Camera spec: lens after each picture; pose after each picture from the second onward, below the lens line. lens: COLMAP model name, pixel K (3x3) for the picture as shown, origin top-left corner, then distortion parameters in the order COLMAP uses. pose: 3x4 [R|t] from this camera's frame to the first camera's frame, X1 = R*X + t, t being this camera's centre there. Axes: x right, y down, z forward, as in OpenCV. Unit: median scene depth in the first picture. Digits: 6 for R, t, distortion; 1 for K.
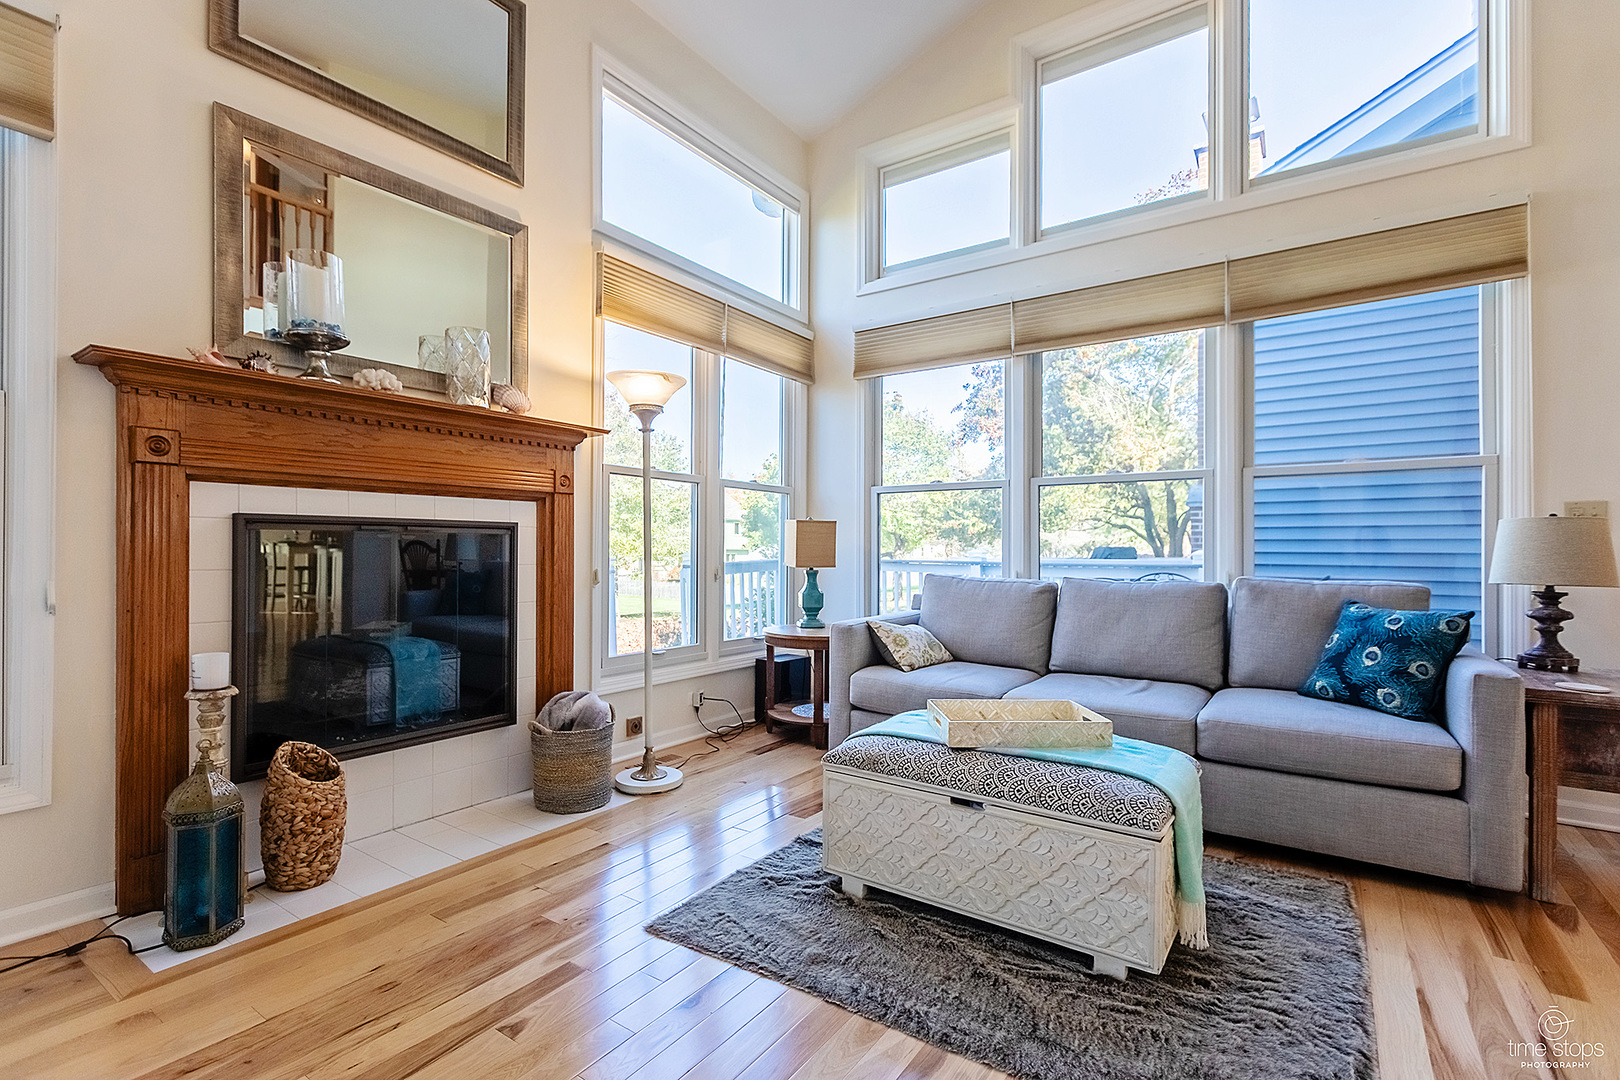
lens RADIAL K [[740.9, 0, 805.2], [0, 740.9, 555.5], [0, 0, 1]] dist [-0.001098, -0.000488]
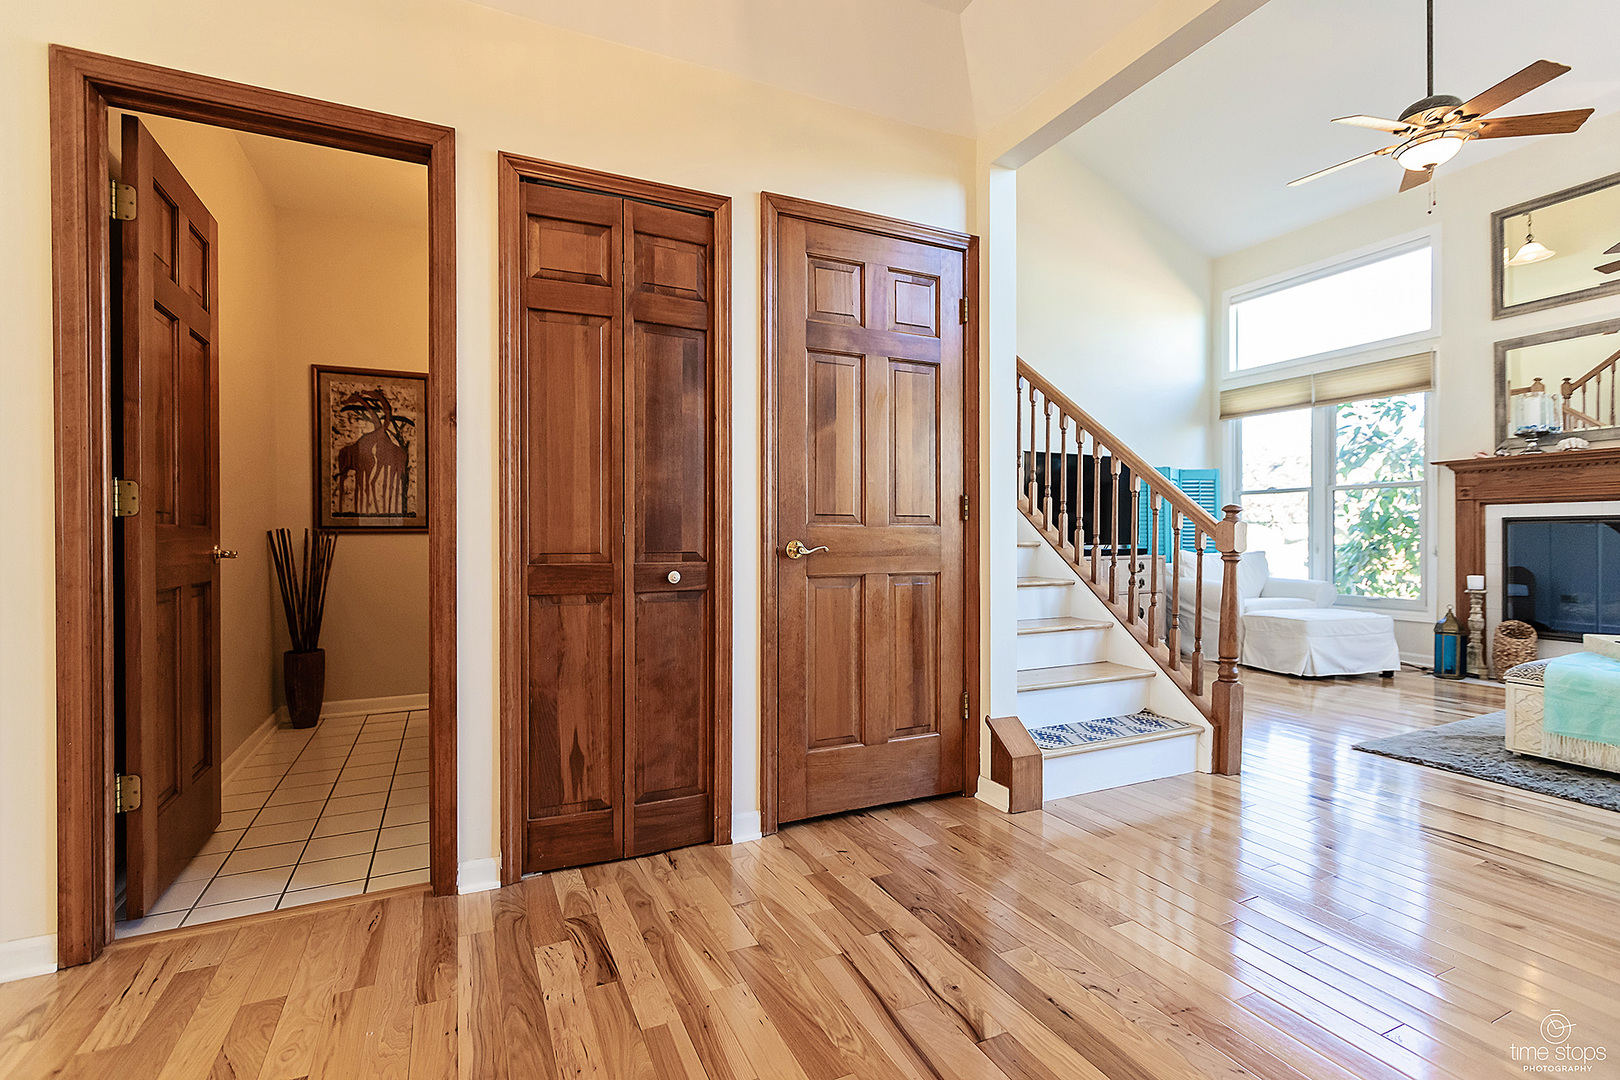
lens RADIAL K [[743.1, 0, 810.0], [0, 743.1, 540.0], [0, 0, 1]] dist [0.001107, -0.000457]
pose [[-0.495042, 0.003805, -0.868860, 1.815323], [-0.004119, 0.999969, 0.006726, 0.004576], [0.868859, 0.006908, -0.495011, 0.221134]]
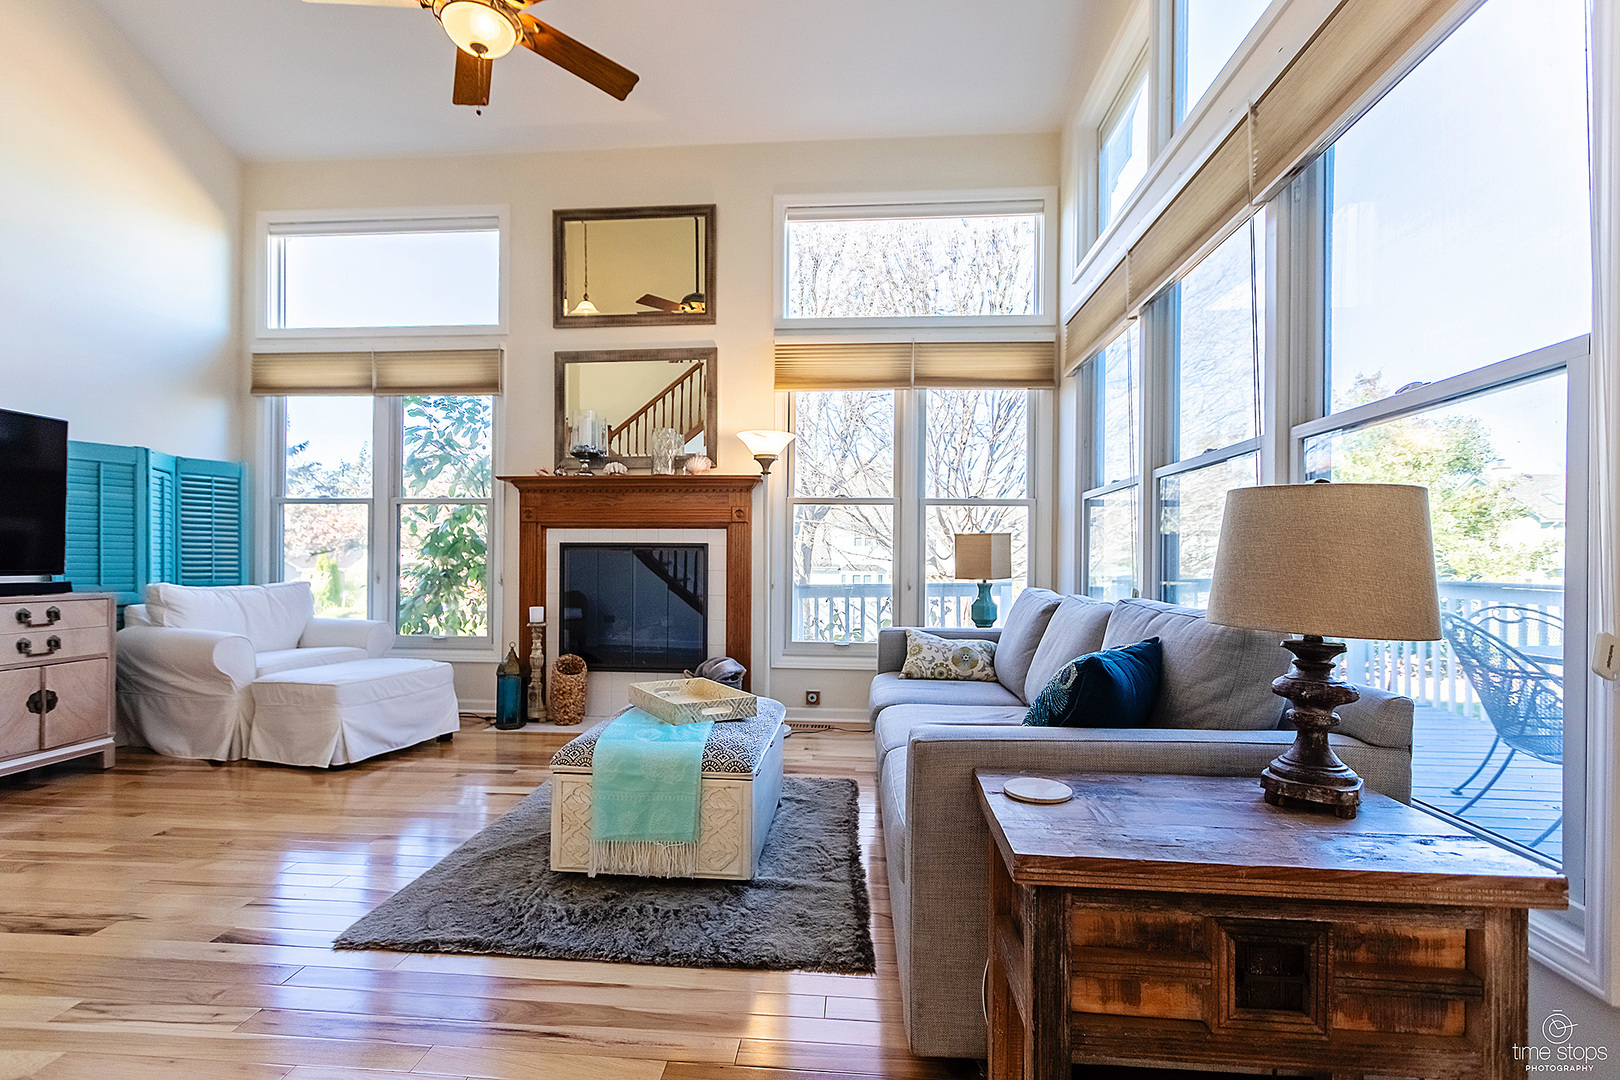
lens RADIAL K [[740.9, 0, 805.2], [0, 740.9, 555.5], [0, 0, 1]] dist [-0.001098, -0.000488]
pose [[0.513555, -0.005305, -0.858040, 1.114806], [-0.011091, 0.999856, -0.012820, -0.000618], [0.857985, 0.016100, 0.513422, 0.408053]]
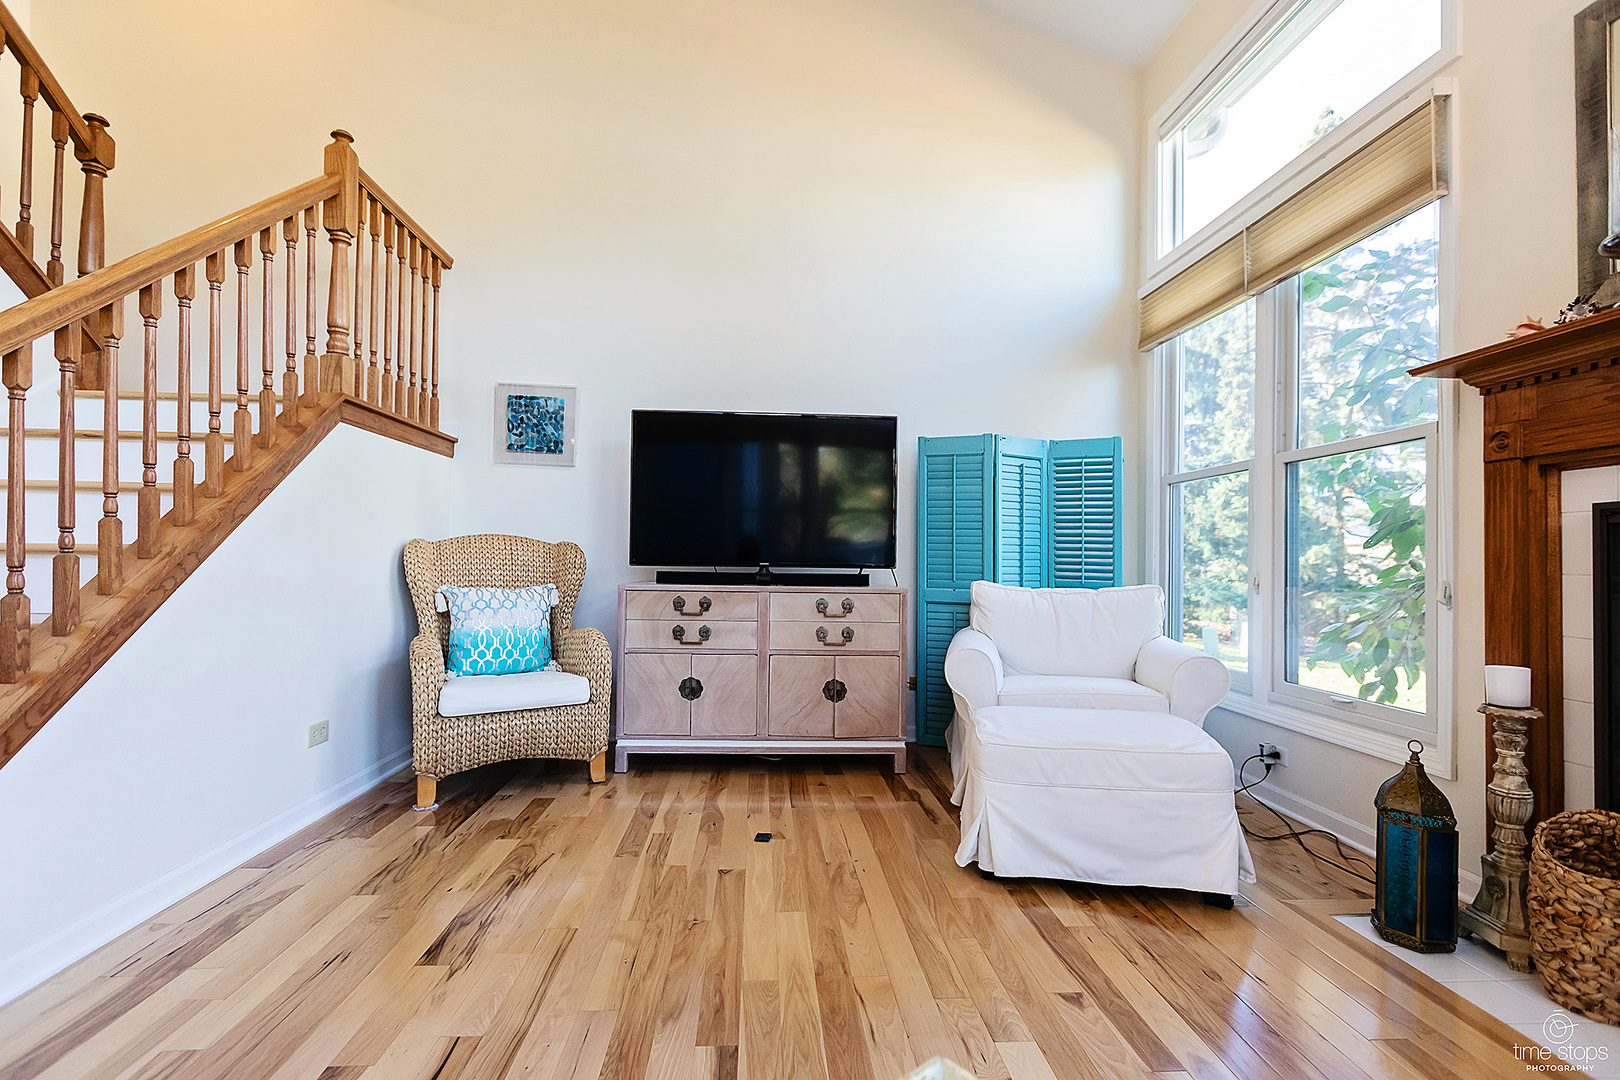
lens RADIAL K [[737.9, 0, 791.5], [0, 737.9, 545.0], [0, 0, 1]] dist [0.000174, 0.000600]
pose [[-0.787227, -0.021321, -0.616294, 0.317080], [-0.016054, 0.999772, -0.014082, 0.009642], [0.616454, -0.001191, -0.787390, 0.864737]]
